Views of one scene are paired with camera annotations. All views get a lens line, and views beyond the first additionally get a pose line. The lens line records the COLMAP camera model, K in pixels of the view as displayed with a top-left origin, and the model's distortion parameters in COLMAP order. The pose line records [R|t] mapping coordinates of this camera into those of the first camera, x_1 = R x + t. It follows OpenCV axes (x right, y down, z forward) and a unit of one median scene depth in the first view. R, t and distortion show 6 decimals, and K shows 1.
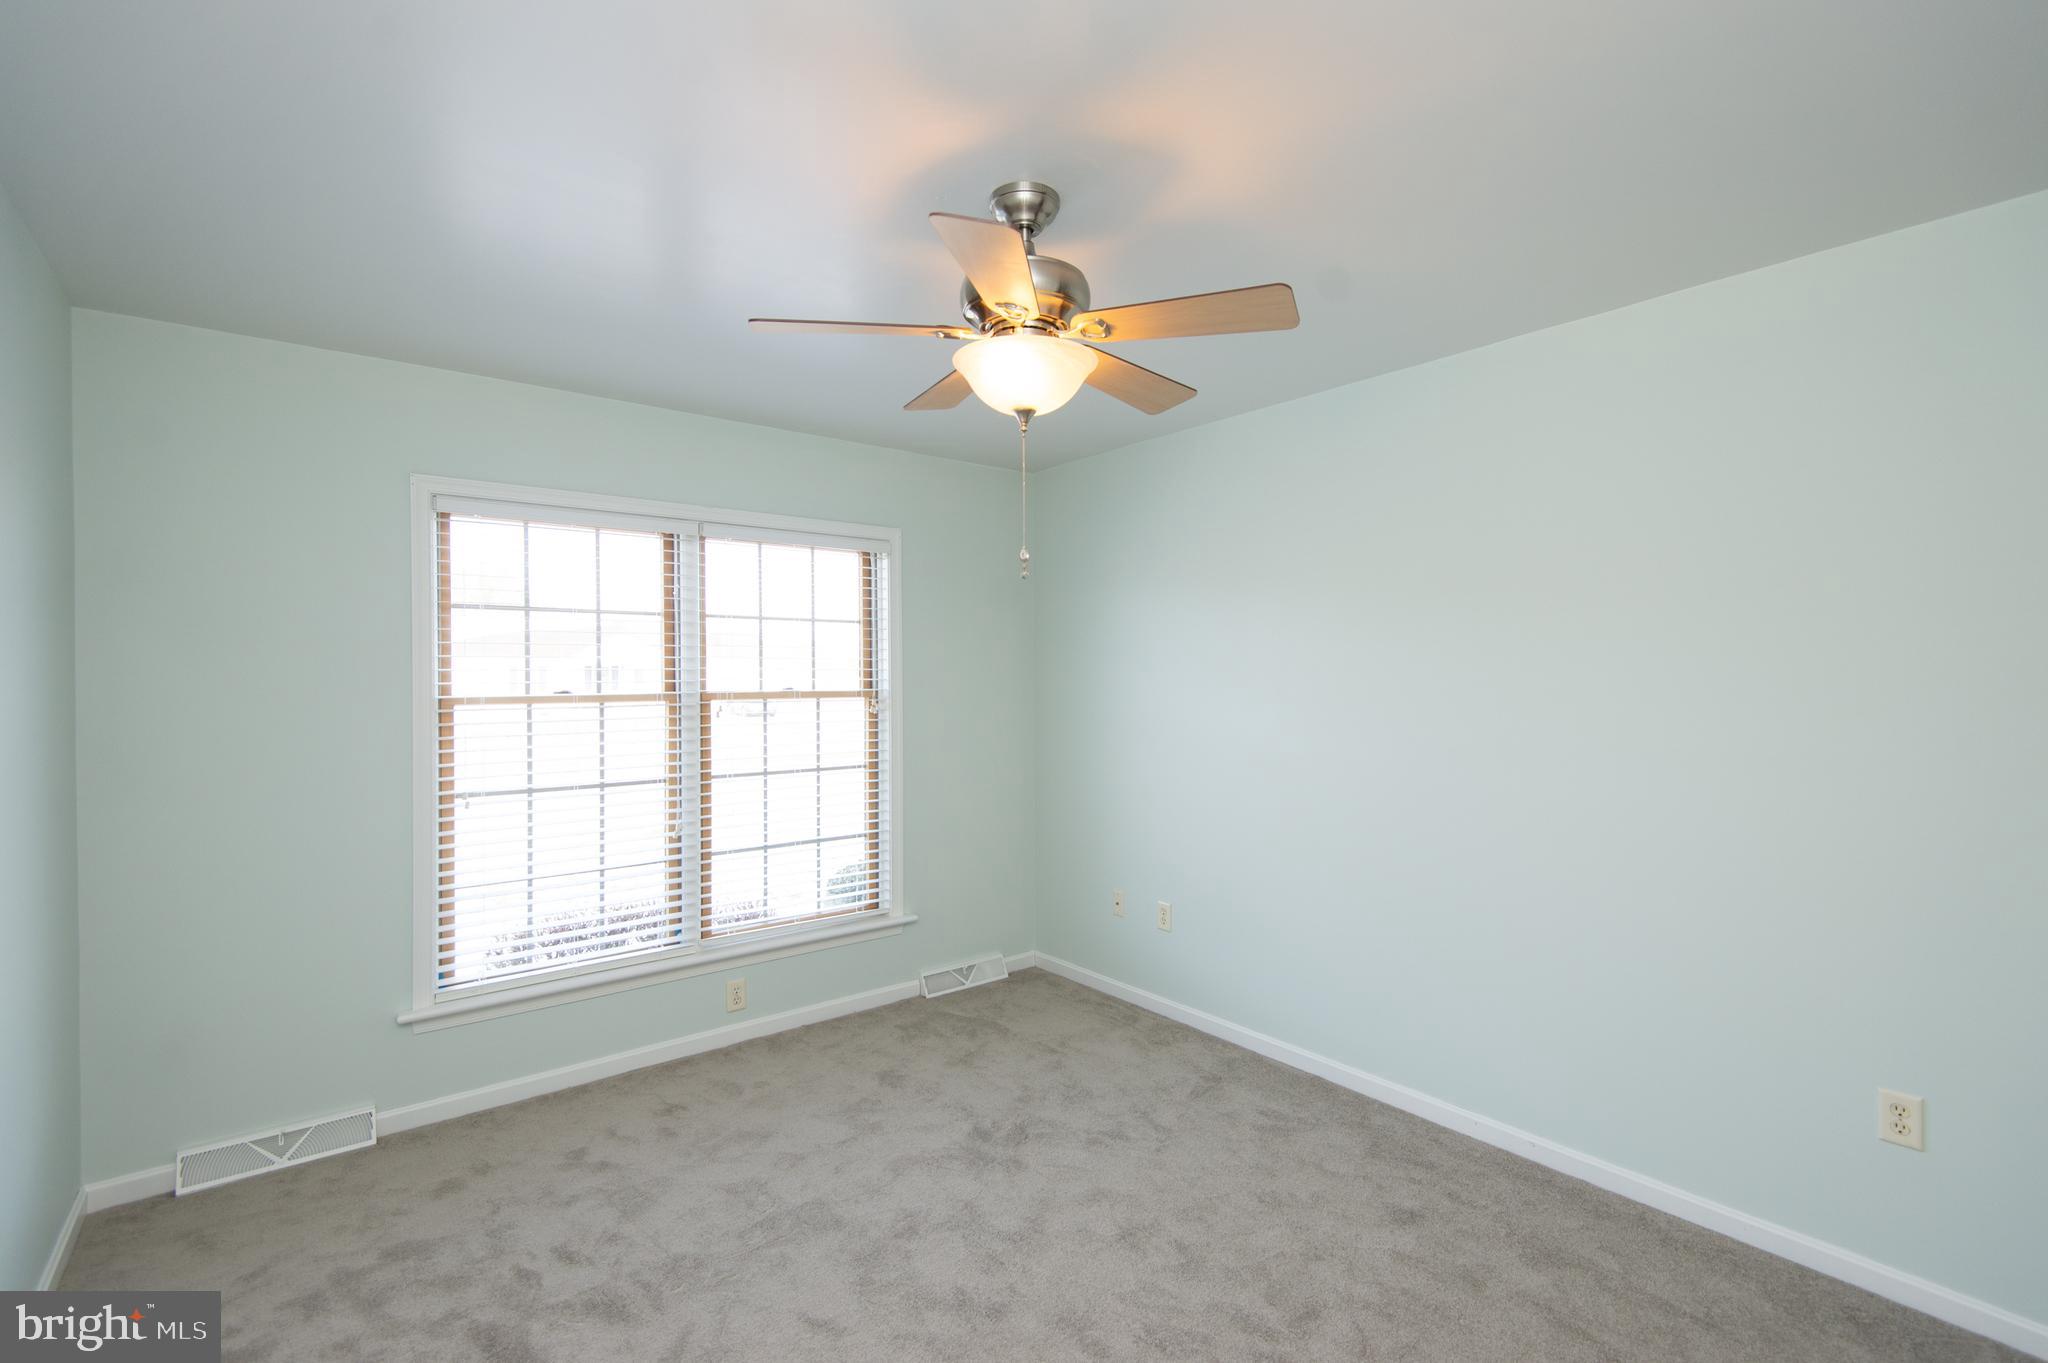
lens RADIAL K [[891.6, 0, 1018.9], [0, 891.6, 683.0], [0, 0, 1]] dist [0.044661, -0.021927]
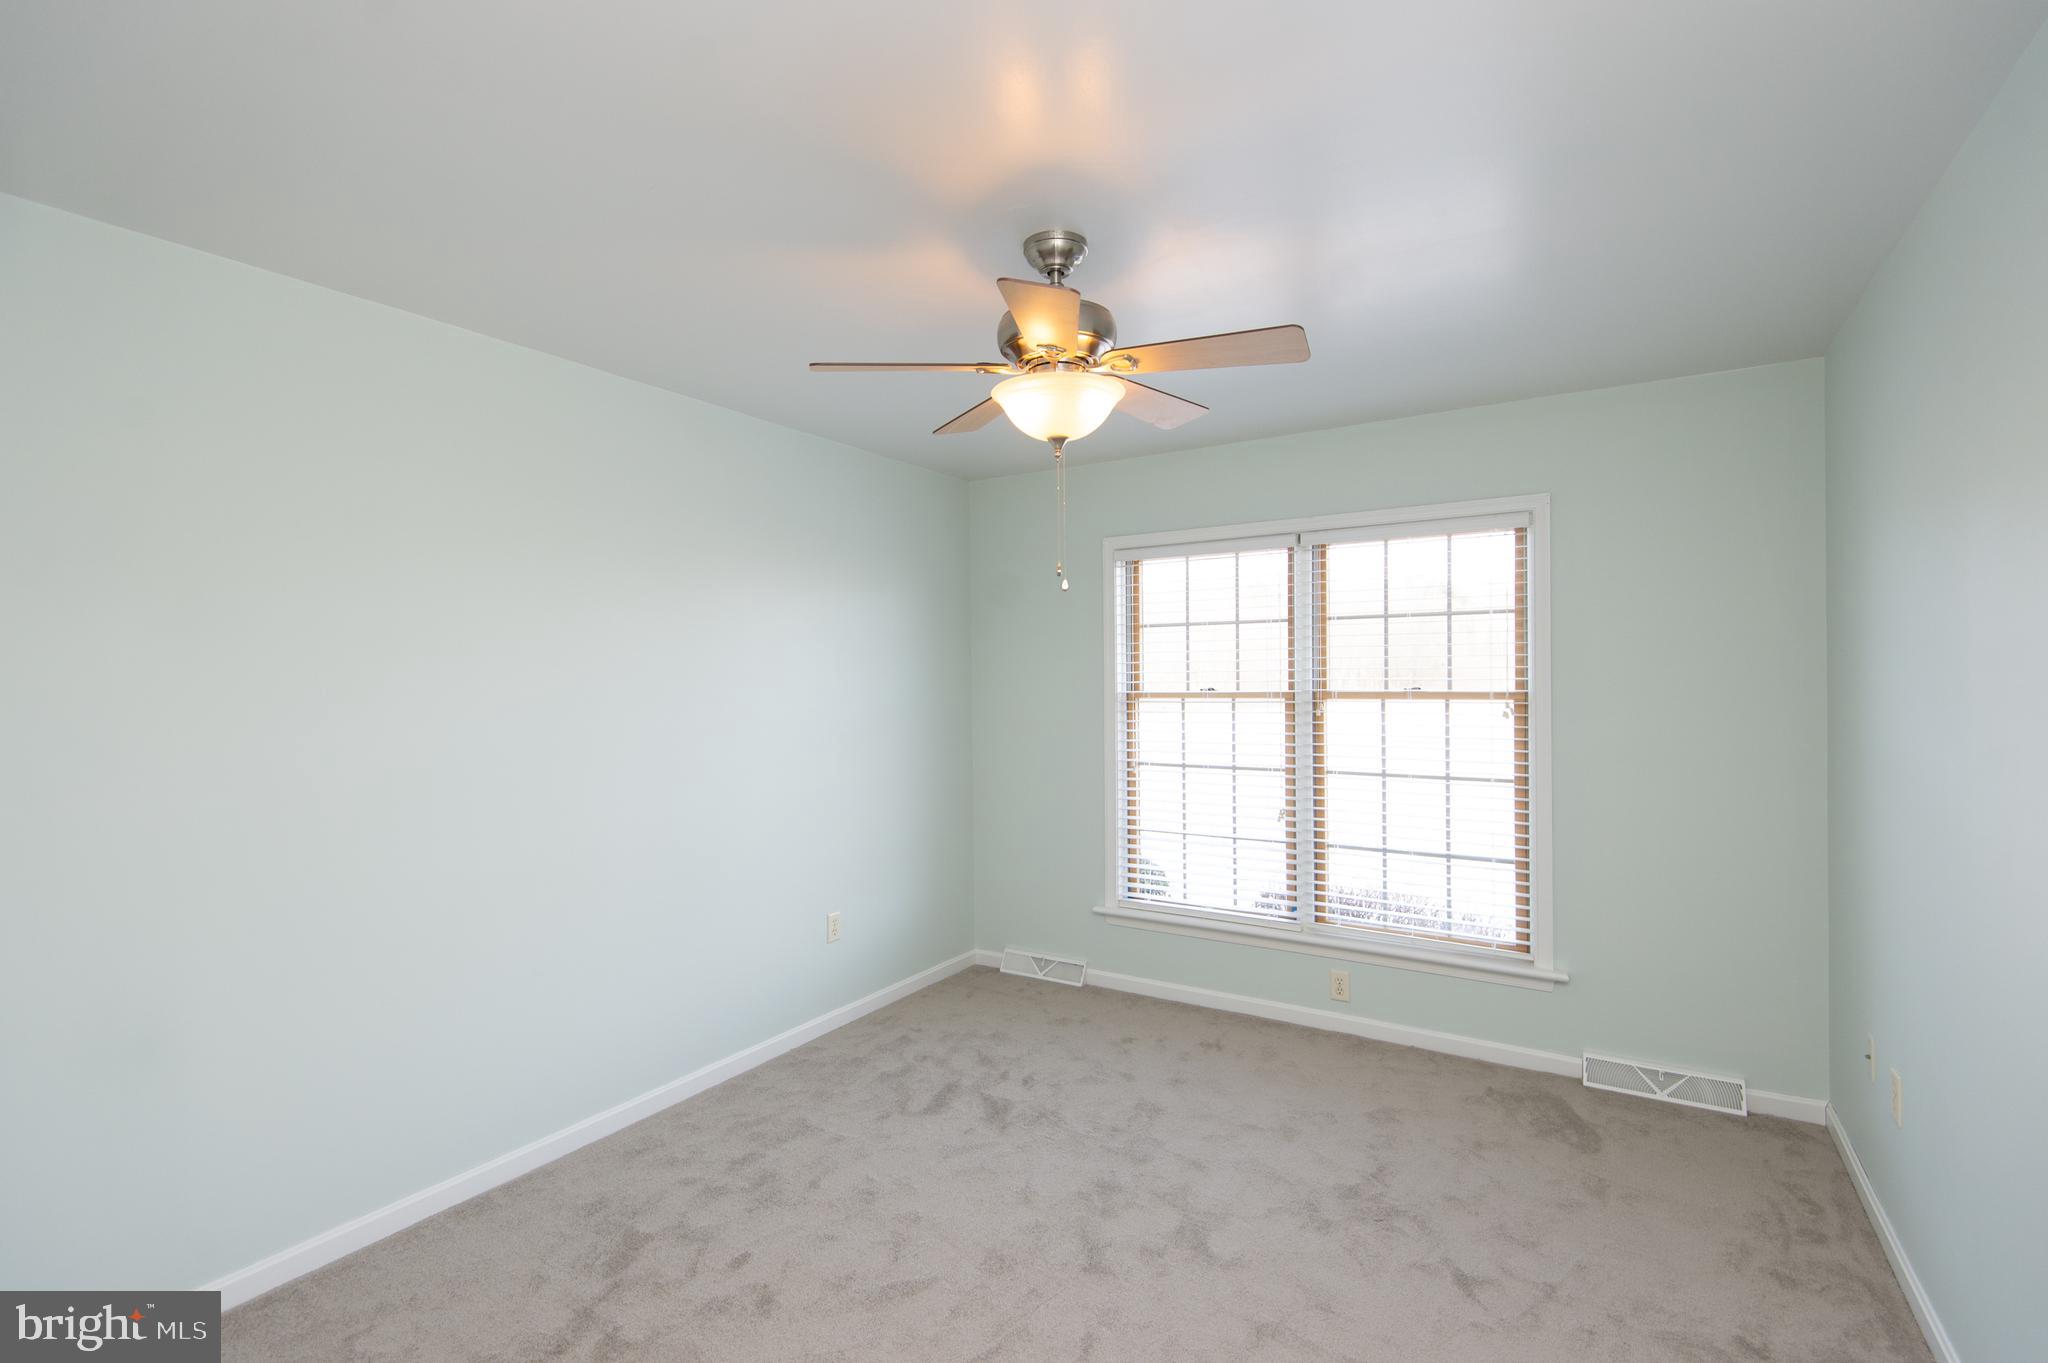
lens RADIAL K [[891.6, 0, 1018.9], [0, 891.6, 683.0], [0, 0, 1]] dist [0.044661, -0.021927]
pose [[0.379485, 0.007510, -0.925167, 0.503176], [-0.000403, 0.999968, 0.007952, -0.007674], [0.925198, -0.002645, 0.379476, 0.272878]]
